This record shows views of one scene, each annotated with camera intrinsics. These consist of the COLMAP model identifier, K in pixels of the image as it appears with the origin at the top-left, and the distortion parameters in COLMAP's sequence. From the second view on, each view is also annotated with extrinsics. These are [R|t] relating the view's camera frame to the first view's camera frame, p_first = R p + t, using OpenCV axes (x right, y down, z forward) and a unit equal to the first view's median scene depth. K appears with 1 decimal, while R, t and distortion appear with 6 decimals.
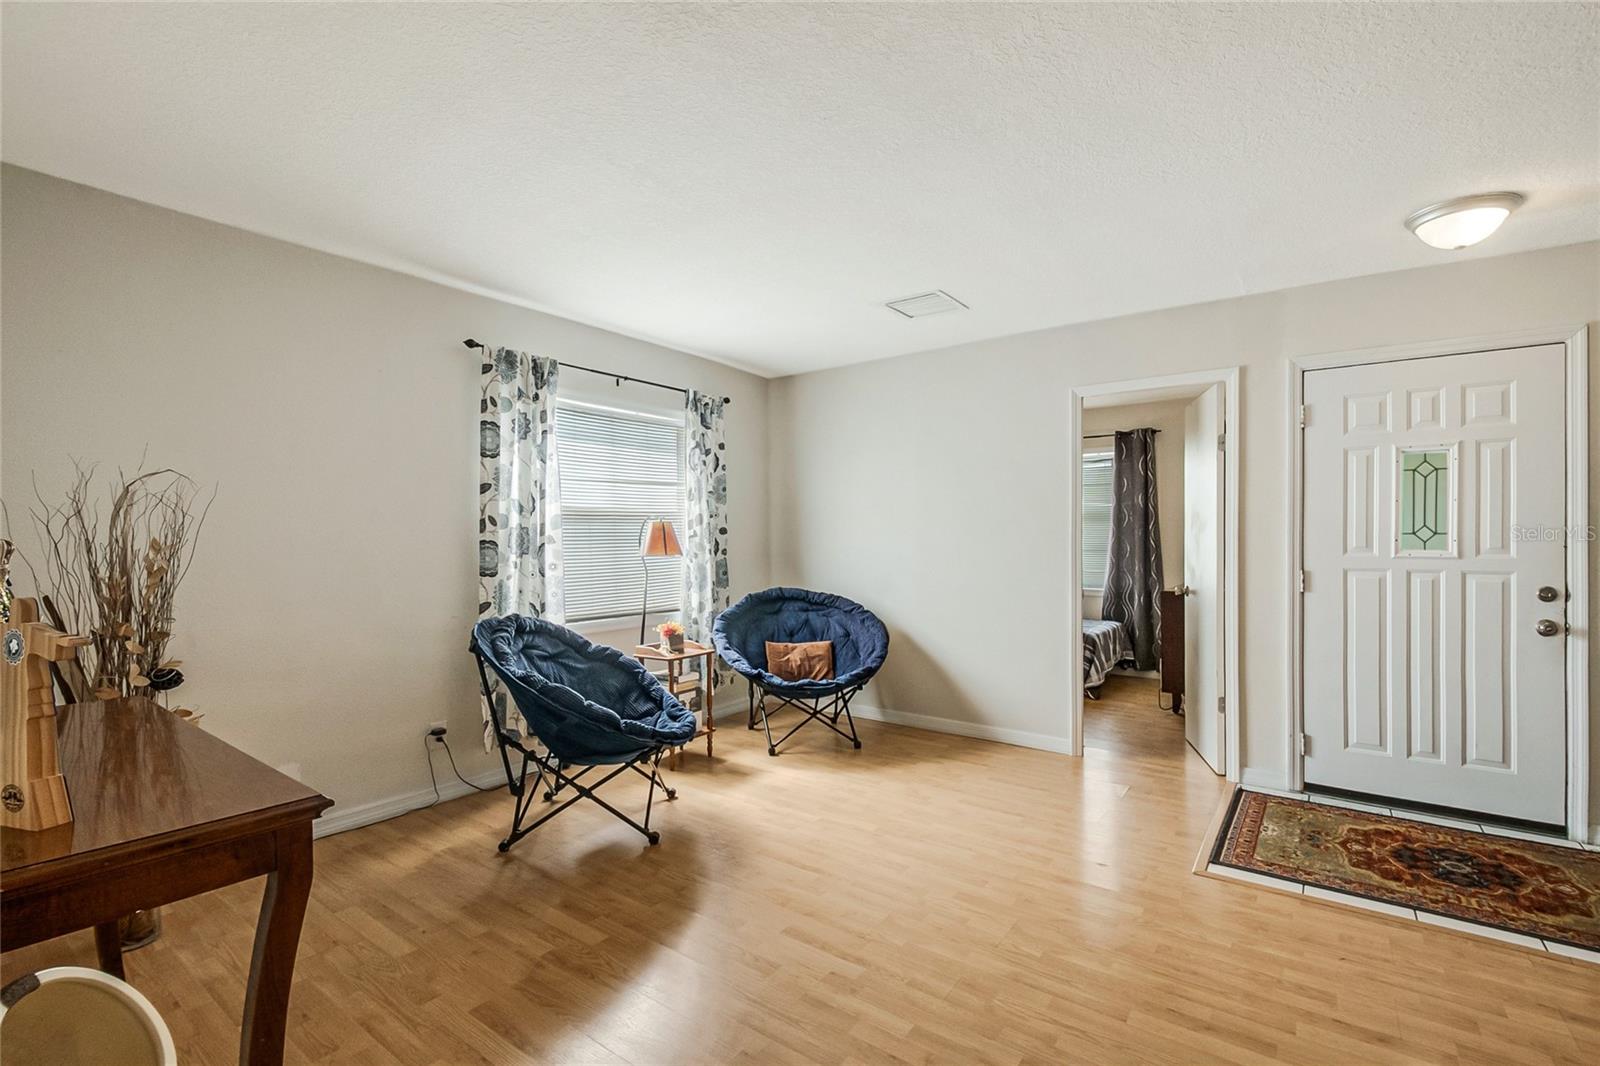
lens RADIAL K [[709.5, 0, 796.7], [0, 709.5, 553.6], [0, 0, 1]] dist [0.002008, -0.000001]
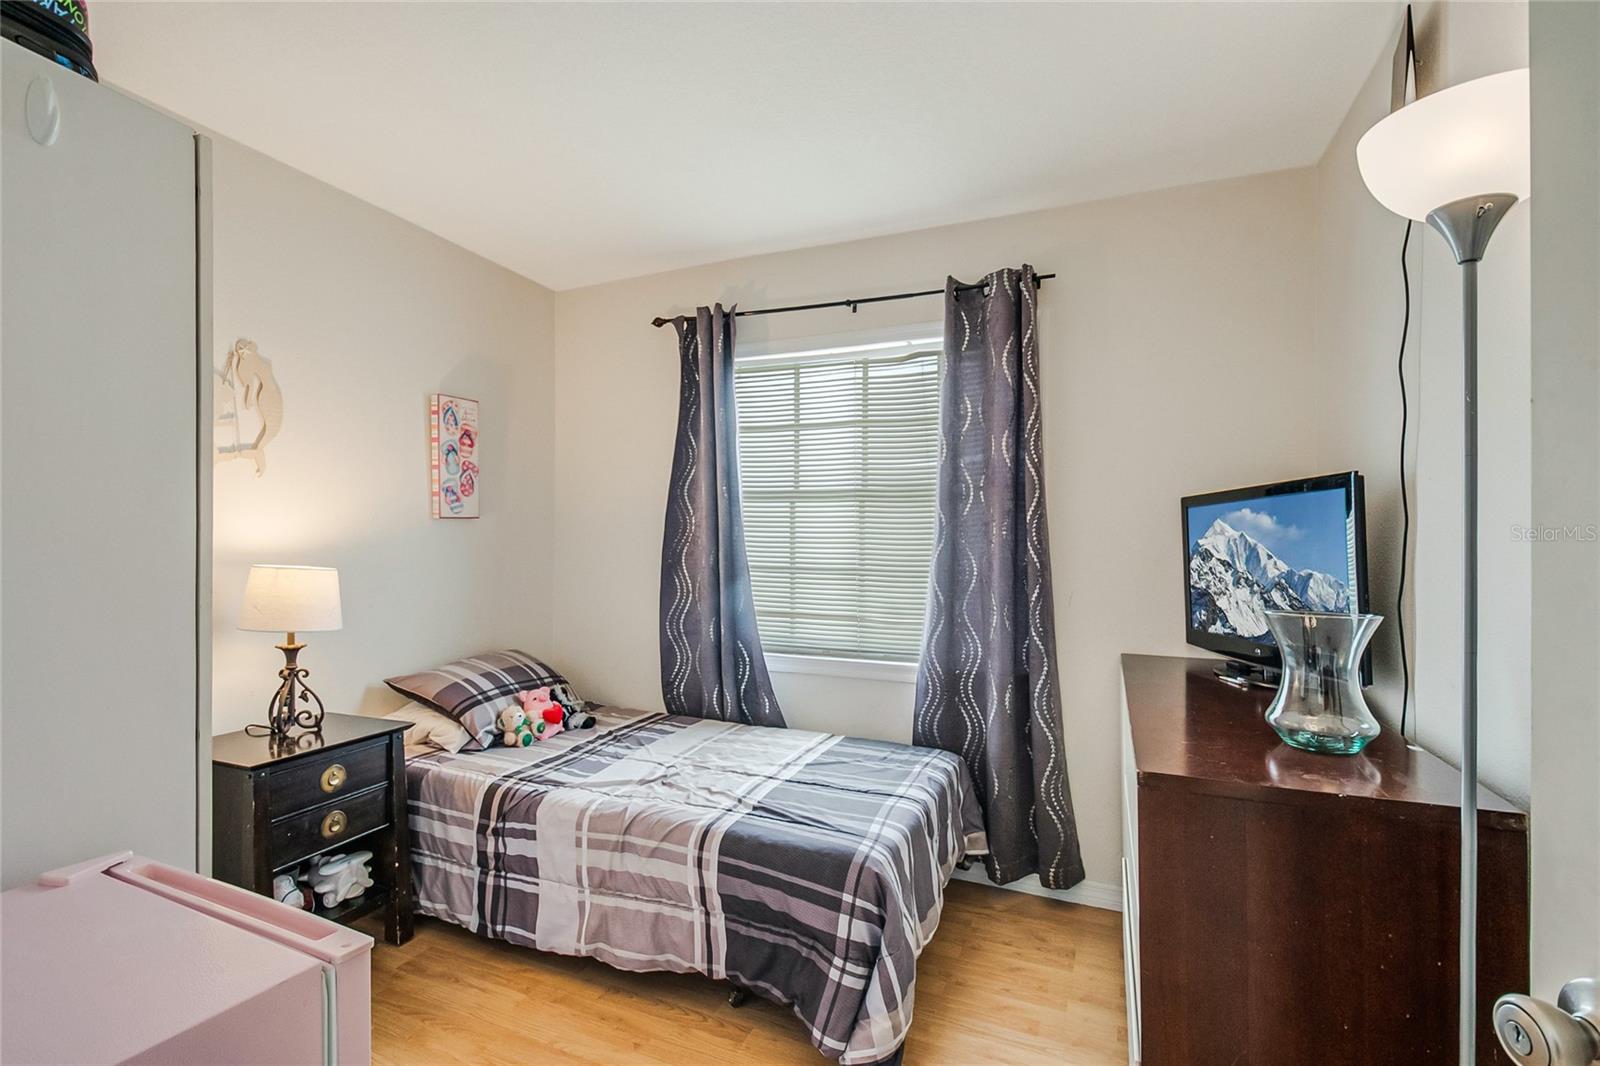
lens RADIAL K [[695.7, 0, 807.4], [0, 695.7, 540.0], [0, 0, 1]] dist [-0.022389, -0.001465]
pose [[0.972420, 0.011358, 0.232960, 0.285581], [-0.008034, 0.999852, -0.015212, -0.017606], [-0.233099, 0.012921, 0.972367, 0.645564]]
